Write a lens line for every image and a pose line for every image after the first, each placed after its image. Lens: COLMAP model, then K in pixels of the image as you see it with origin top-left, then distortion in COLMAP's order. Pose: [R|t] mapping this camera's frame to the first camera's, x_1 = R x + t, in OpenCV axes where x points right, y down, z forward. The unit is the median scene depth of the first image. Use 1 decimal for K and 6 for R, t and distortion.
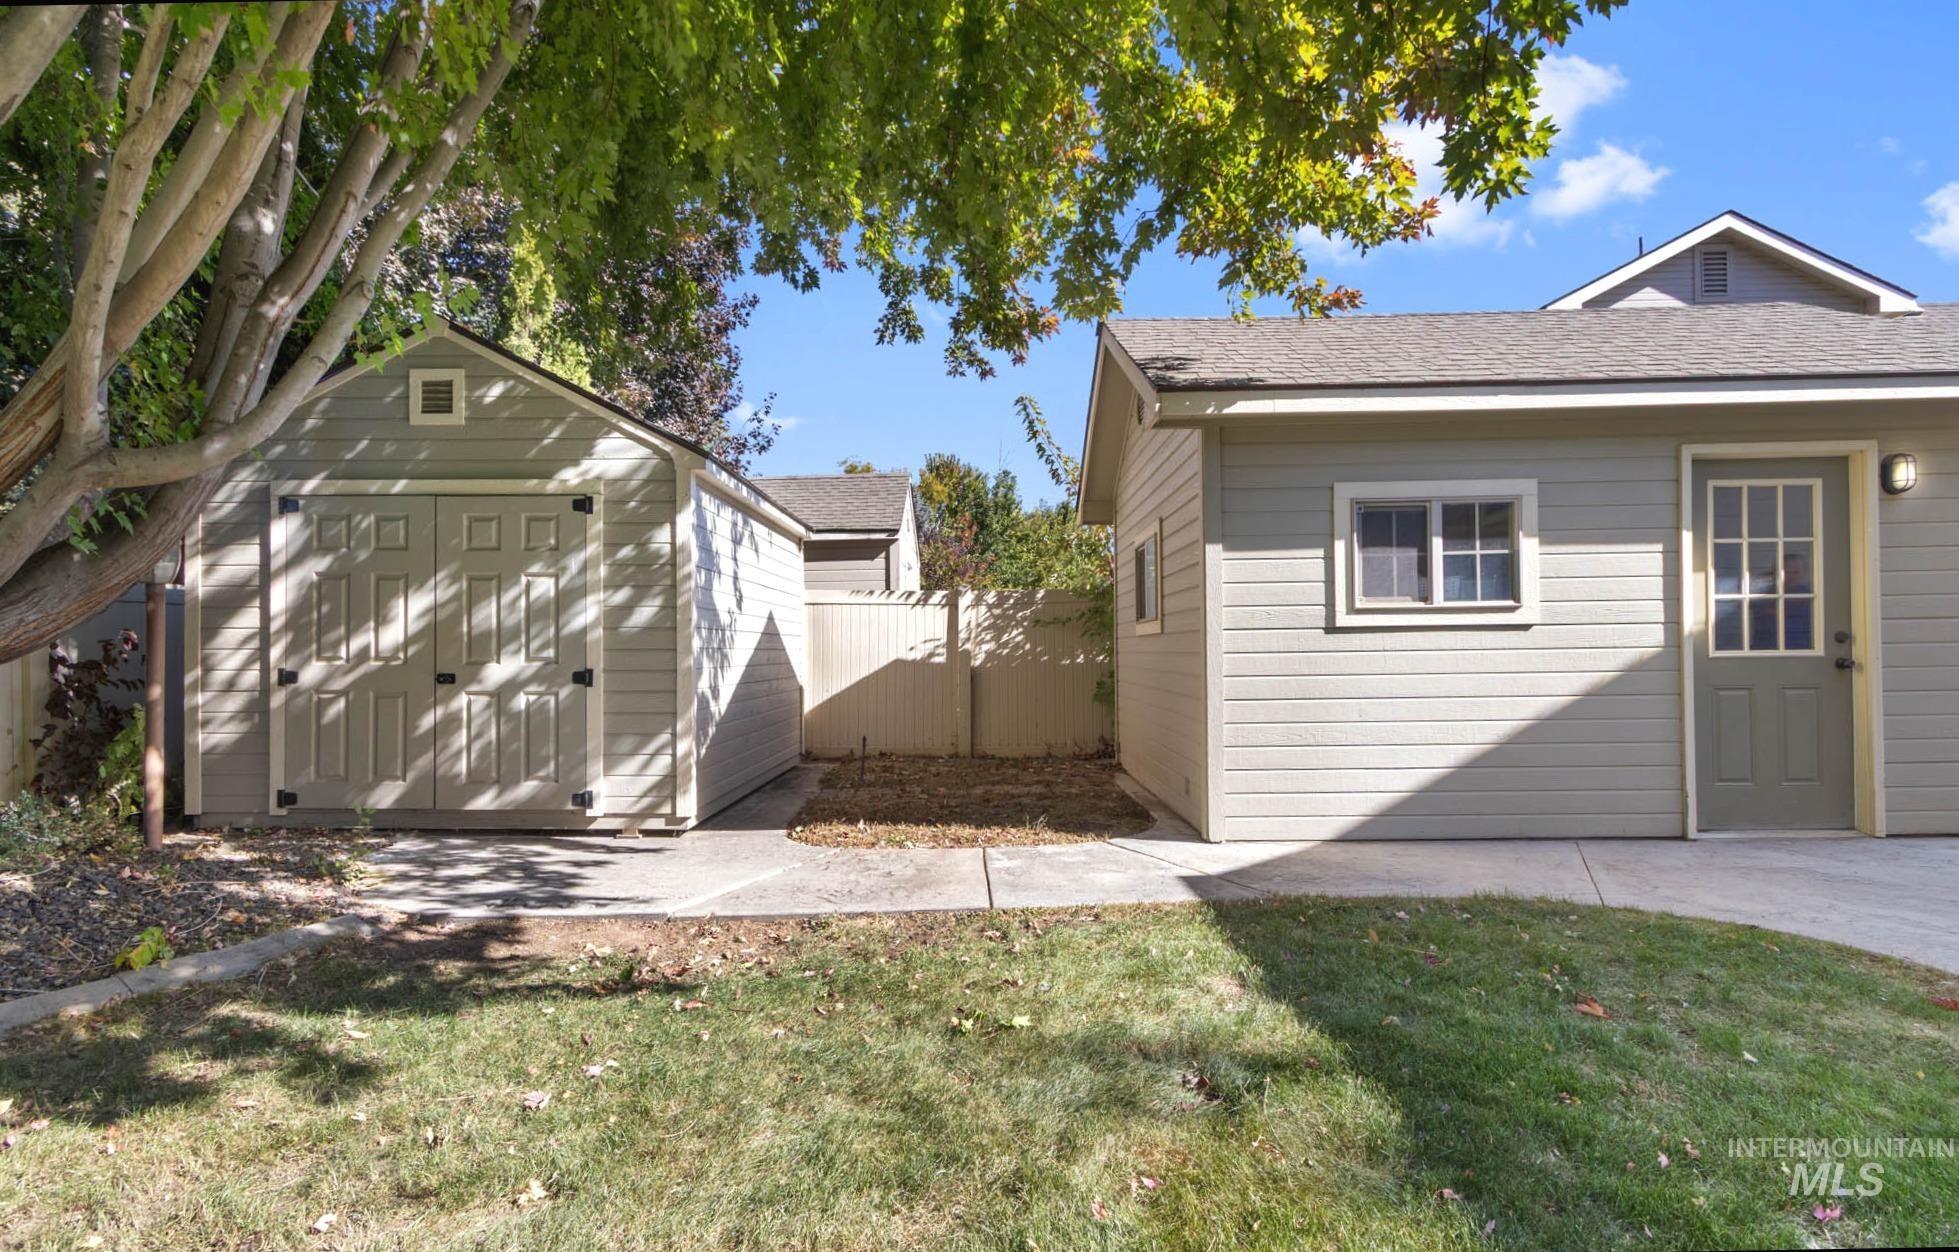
lens RADIAL K [[970.4, 0, 979.1], [0, 970.4, 649.5], [0, 0, 1]] dist [0.000597, 0.000094]
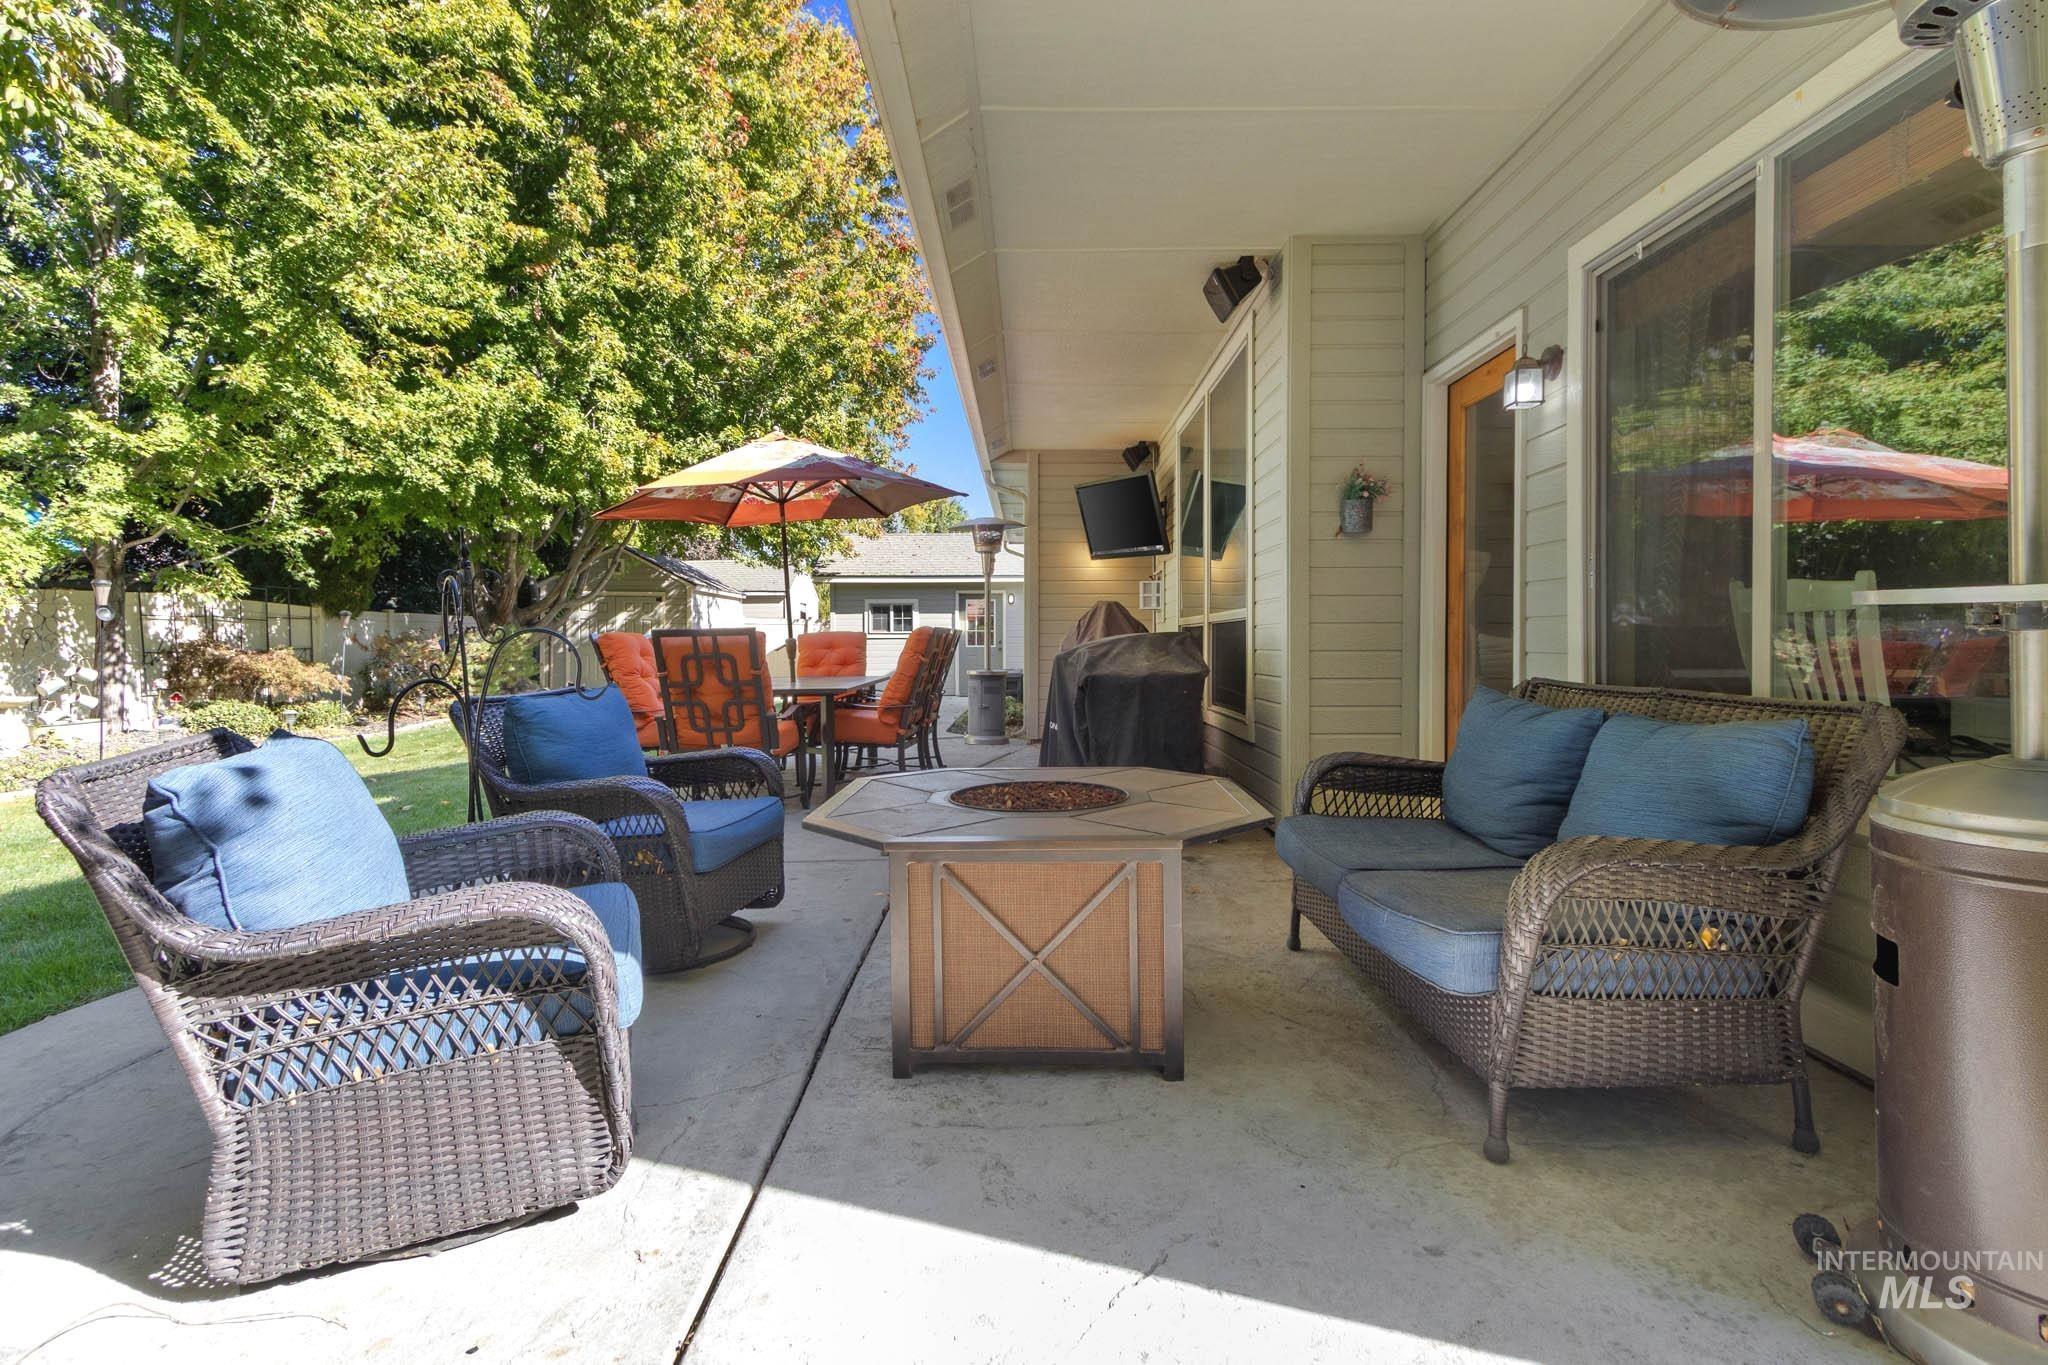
lens RADIAL K [[969.2, 0, 1024.0], [0, 969.2, 682.5], [0, 0, 1]] dist [-0.021441, -0.000171]
pose [[0.999875, 0.015178, -0.004320, 0.995036], [-0.014960, 0.998790, 0.046844, -0.032959], [0.005026, -0.046773, 0.998893, -2.734960]]
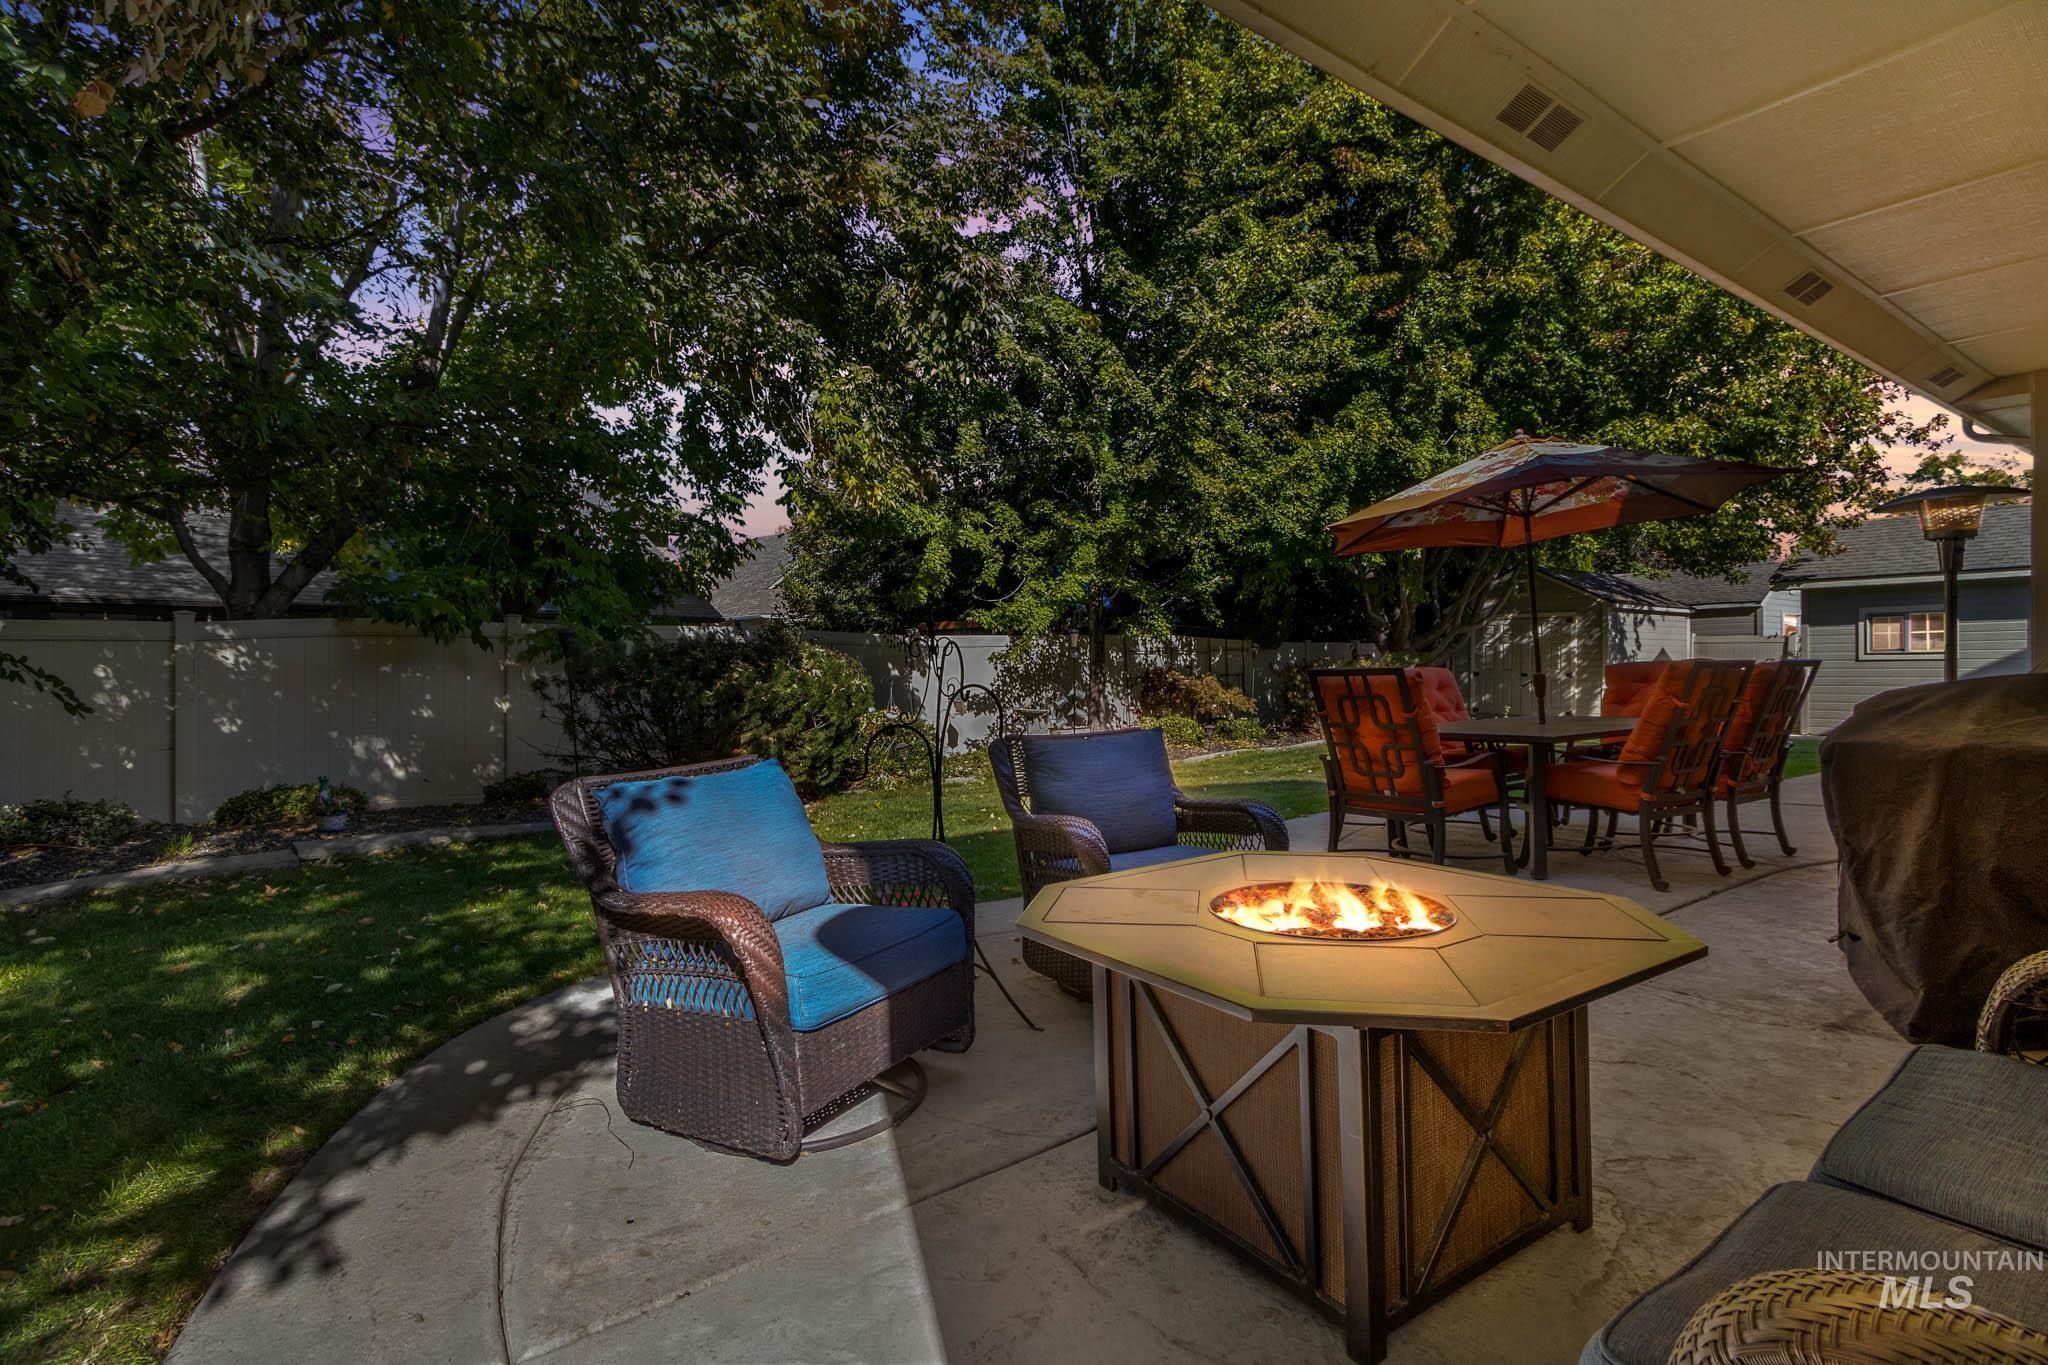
lens RADIAL K [[953.4, 0, 1024.0], [0, 953.4, 682.5], [0, 0, 1]] dist [0.030455, -0.000110]
pose [[0.578548, 0.025951, -0.815235, 1.242782], [0.002594, 0.999430, 0.033656, -0.055122], [0.815644, -0.021586, 0.578151, -2.558182]]
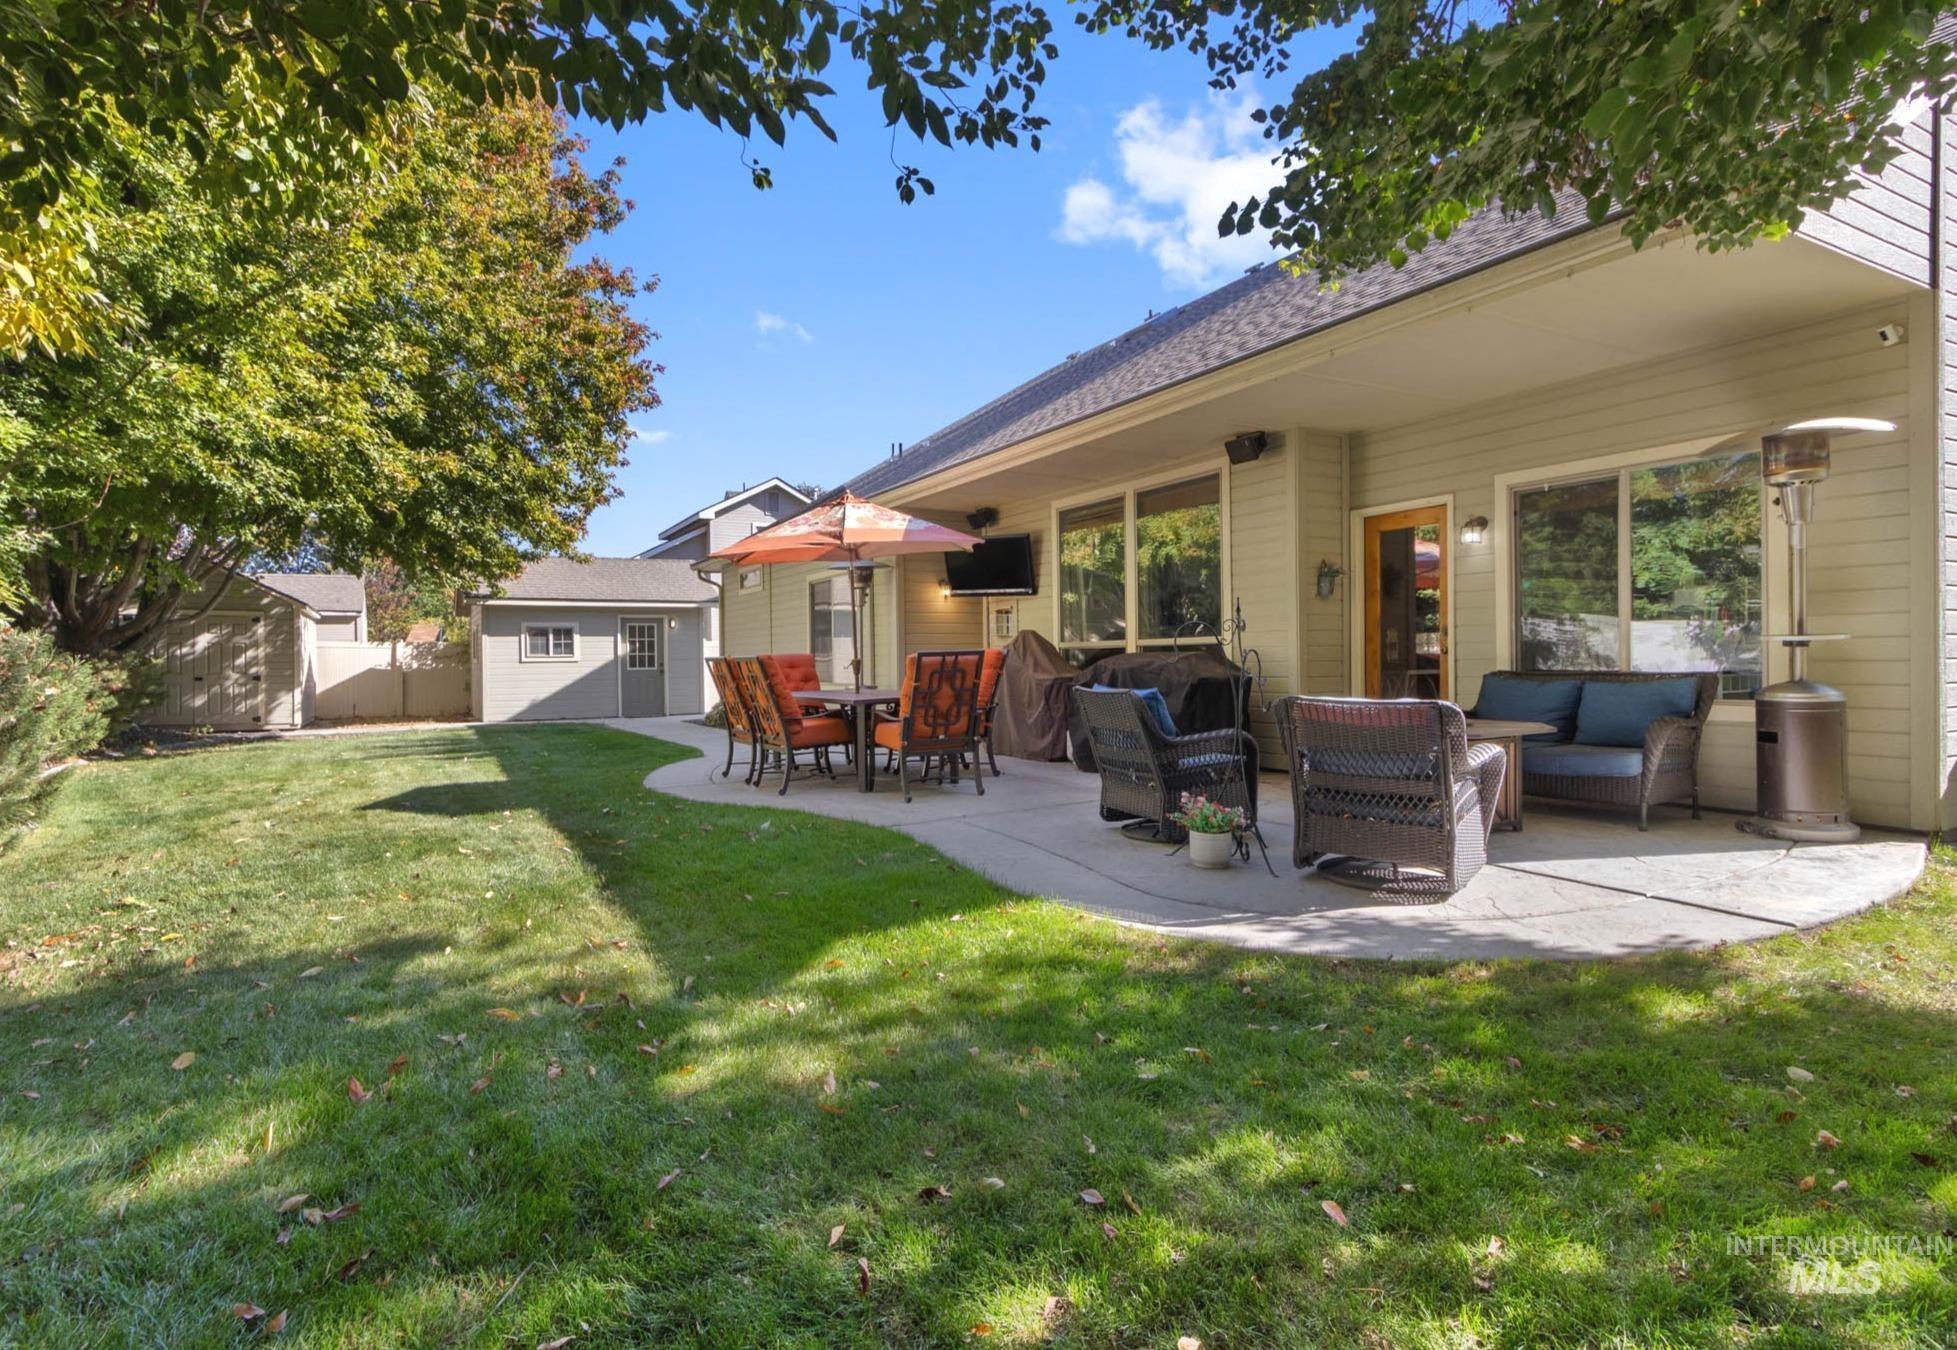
lens RADIAL K [[967.4, 0, 930.6], [0, 967.4, 676.5], [0, 0, 1]] dist [0.021963, 0.000180]
pose [[0.874601, -0.001063, 0.484842, -0.057911], [-0.005000, 0.999925, 0.011212, -0.012515], [-0.484817, -0.012230, 0.874530, -2.933948]]
